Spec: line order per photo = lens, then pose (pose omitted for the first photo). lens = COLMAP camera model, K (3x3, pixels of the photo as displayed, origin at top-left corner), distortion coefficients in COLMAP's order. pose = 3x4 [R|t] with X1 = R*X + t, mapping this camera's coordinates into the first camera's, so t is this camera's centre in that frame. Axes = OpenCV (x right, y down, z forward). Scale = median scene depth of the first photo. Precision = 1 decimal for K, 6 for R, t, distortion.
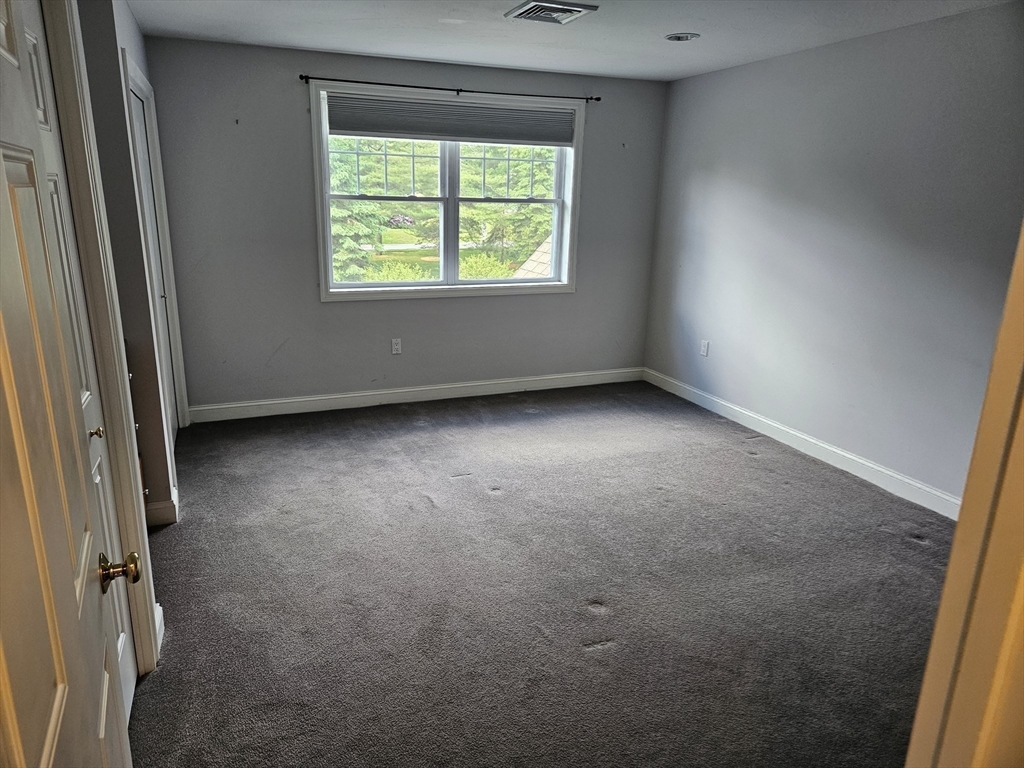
lens RADIAL K [[692.3, 0, 513.3], [0, 692.3, 387.7], [0, 0, 1]] dist [0.038344, -0.005514]
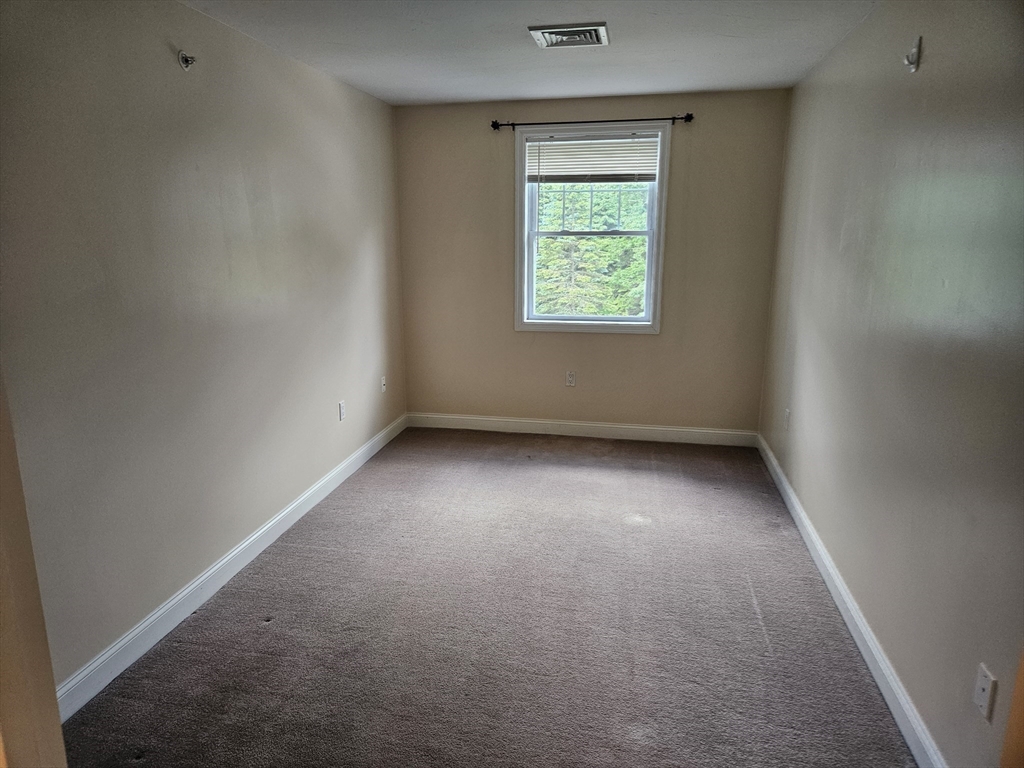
lens RADIAL K [[692.3, 0, 508.4], [0, 692.3, 382.9], [0, 0, 1]] dist [0.038344, -0.005514]
pose [[0.829986, 0.103477, -0.548102, 0.411988], [-0.132609, 0.991074, -0.013703, -0.037618], [0.541791, 0.084056, 0.836300, 0.156146]]
